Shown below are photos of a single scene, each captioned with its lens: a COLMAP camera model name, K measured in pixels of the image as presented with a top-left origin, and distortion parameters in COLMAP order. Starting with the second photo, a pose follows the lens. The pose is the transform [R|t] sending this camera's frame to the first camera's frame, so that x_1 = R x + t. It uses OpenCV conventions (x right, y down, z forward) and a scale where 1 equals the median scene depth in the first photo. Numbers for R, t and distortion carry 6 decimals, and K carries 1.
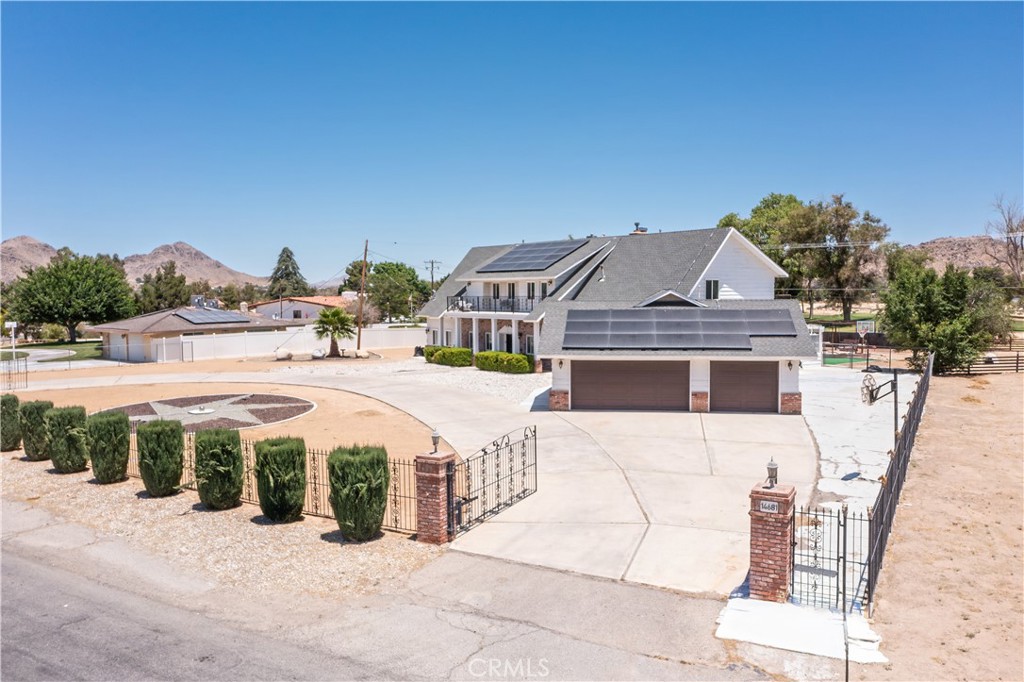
lens RADIAL K [[833.1, 0, 508.7], [0, 833.1, 340.5], [0, 0, 1]] dist [-0.002406, 0.011896]
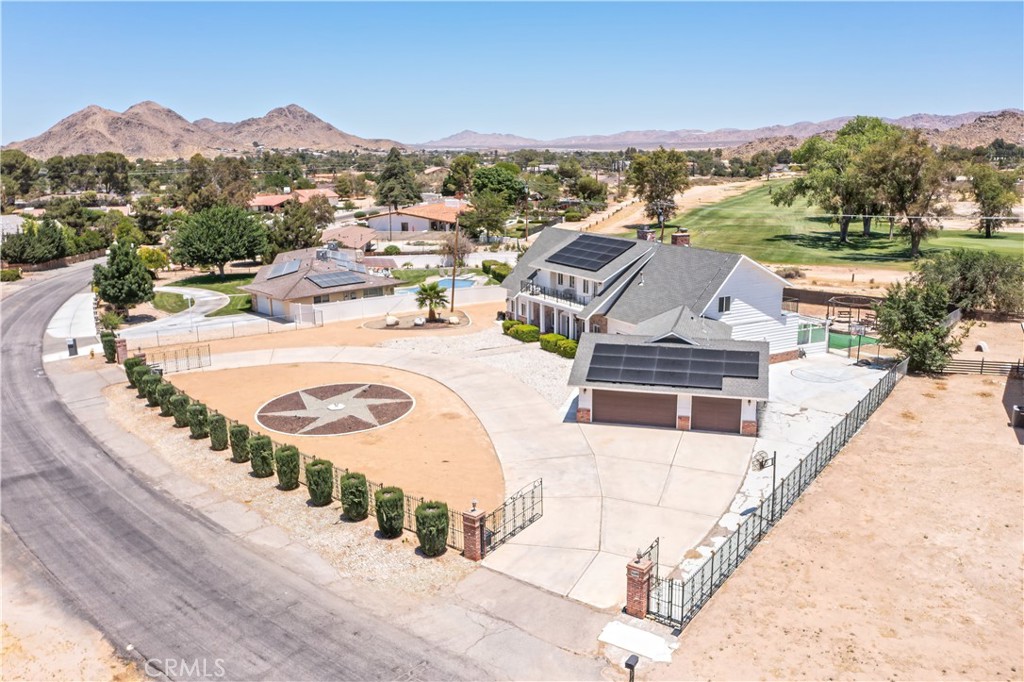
lens RADIAL K [[833.1, 0, 509.7], [0, 833.1, 343.3], [0, 0, 1]] dist [-0.002406, 0.011896]
pose [[0.991817, 0.026342, -0.124922, 0.144509], [-0.004856, 0.985559, 0.169262, -0.376226], [0.127577, -0.167270, 0.977622, -0.482483]]
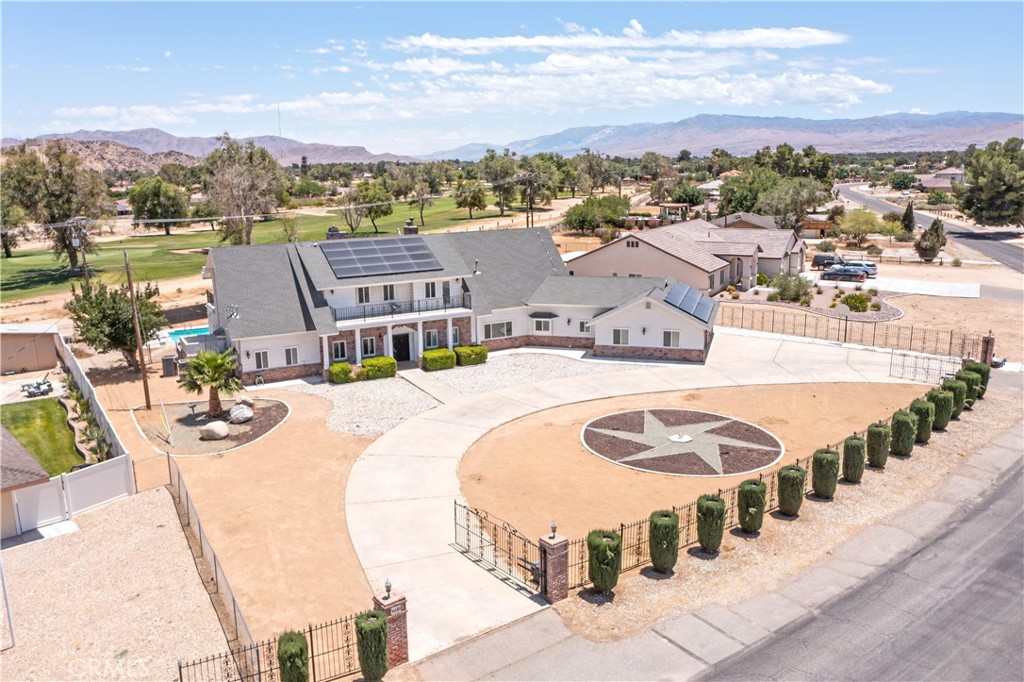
lens RADIAL K [[833.1, 0, 511.3], [0, 833.1, 341.2], [0, 0, 1]] dist [-0.002406, 0.011896]
pose [[0.137419, -0.206294, 0.968792, -2.082137], [0.081255, 0.977123, 0.196543, -0.403949], [-0.987175, 0.051710, 0.151038, 1.485252]]
